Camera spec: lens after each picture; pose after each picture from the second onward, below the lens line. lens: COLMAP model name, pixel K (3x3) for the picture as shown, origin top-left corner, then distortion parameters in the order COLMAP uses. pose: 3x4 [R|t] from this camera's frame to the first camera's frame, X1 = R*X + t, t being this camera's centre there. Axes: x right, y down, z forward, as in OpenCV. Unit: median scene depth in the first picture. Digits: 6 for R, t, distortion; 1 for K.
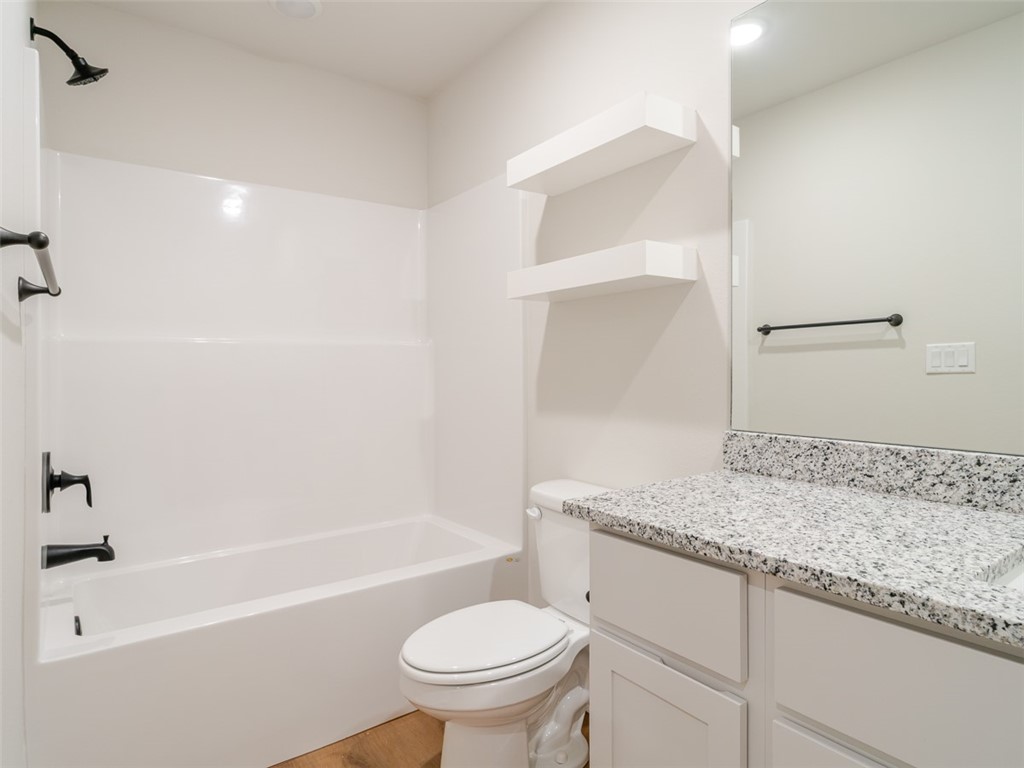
lens RADIAL K [[593.5, 0, 509.9], [0, 593.5, 370.1], [0, 0, 1]] dist [-0.002413, -0.000335]
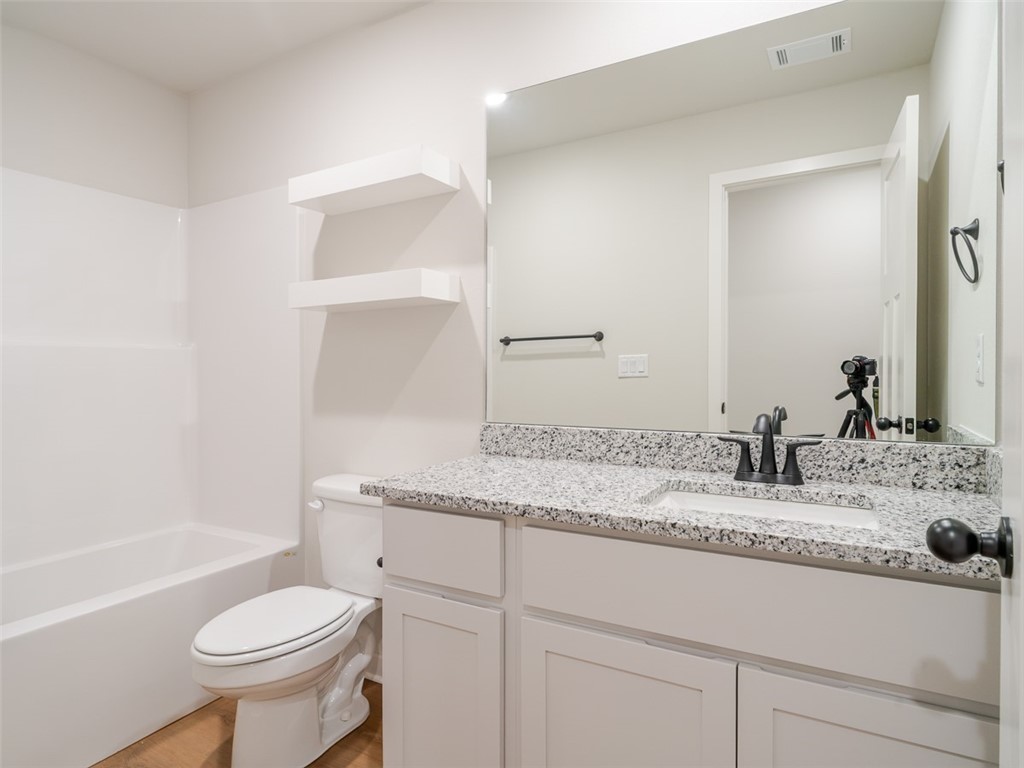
lens RADIAL K [[617.0, 0, 511.9], [0, 617.0, 376.3], [0, 0, 1]] dist [-0.000057, 0.000122]
pose [[0.909019, -0.000270, 0.416756, -0.127143], [-0.001345, 0.999993, 0.003582, -0.002365], [-0.416754, -0.003817, 0.909011, -0.221865]]
